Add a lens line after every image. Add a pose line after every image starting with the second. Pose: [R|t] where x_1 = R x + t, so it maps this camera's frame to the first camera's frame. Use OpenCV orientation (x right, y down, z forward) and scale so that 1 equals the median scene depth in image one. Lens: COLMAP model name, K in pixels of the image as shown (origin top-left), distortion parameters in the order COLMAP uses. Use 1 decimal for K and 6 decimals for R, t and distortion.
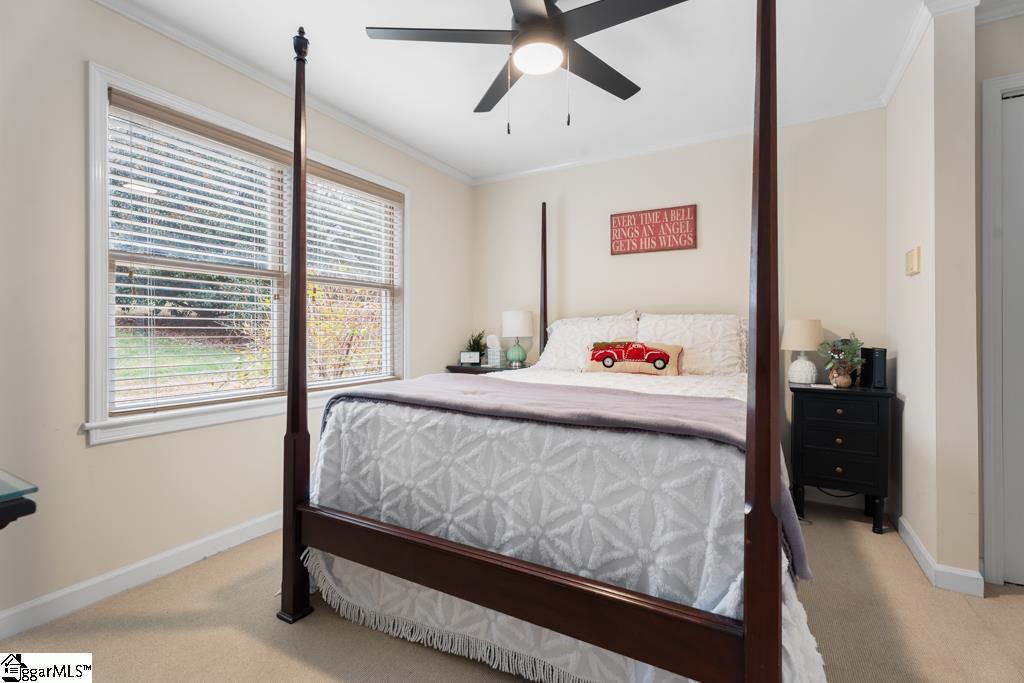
lens RADIAL K [[461.2, 0, 513.9], [0, 461.2, 338.1], [0, 0, 1]] dist [-0.000728, -0.000082]
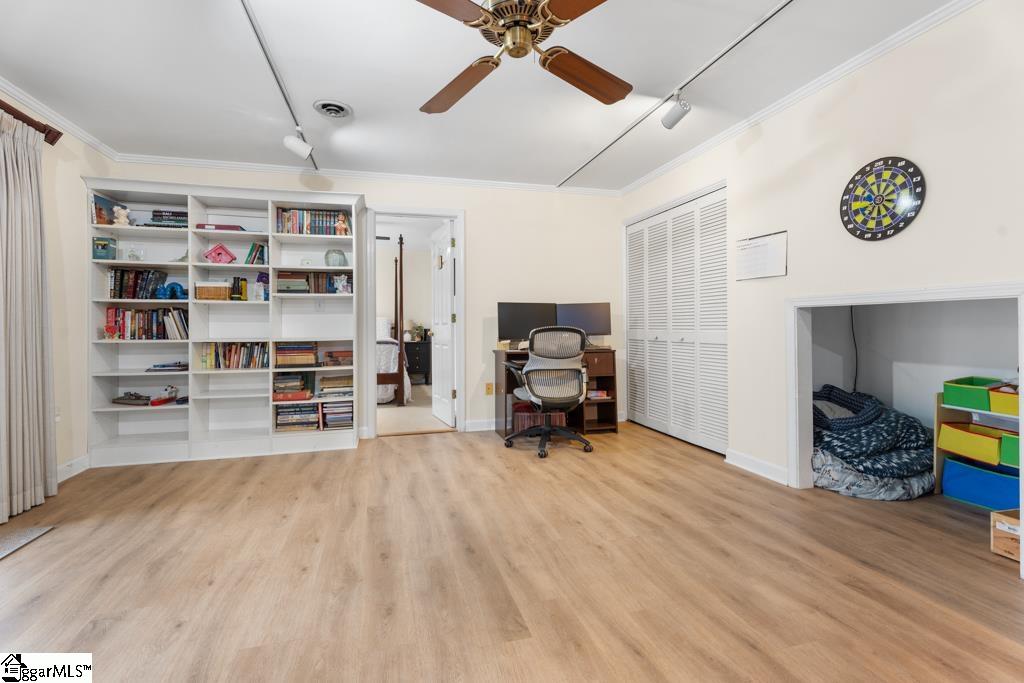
lens RADIAL K [[465.5, 0, 514.7], [0, 465.5, 316.5], [0, 0, 1]] dist [-0.001798, -0.000072]
pose [[0.712803, 0.005482, 0.701343, -1.131810], [0.004658, 0.999910, -0.012550, -0.025185], [-0.701349, 0.012212, 0.712714, -1.856455]]
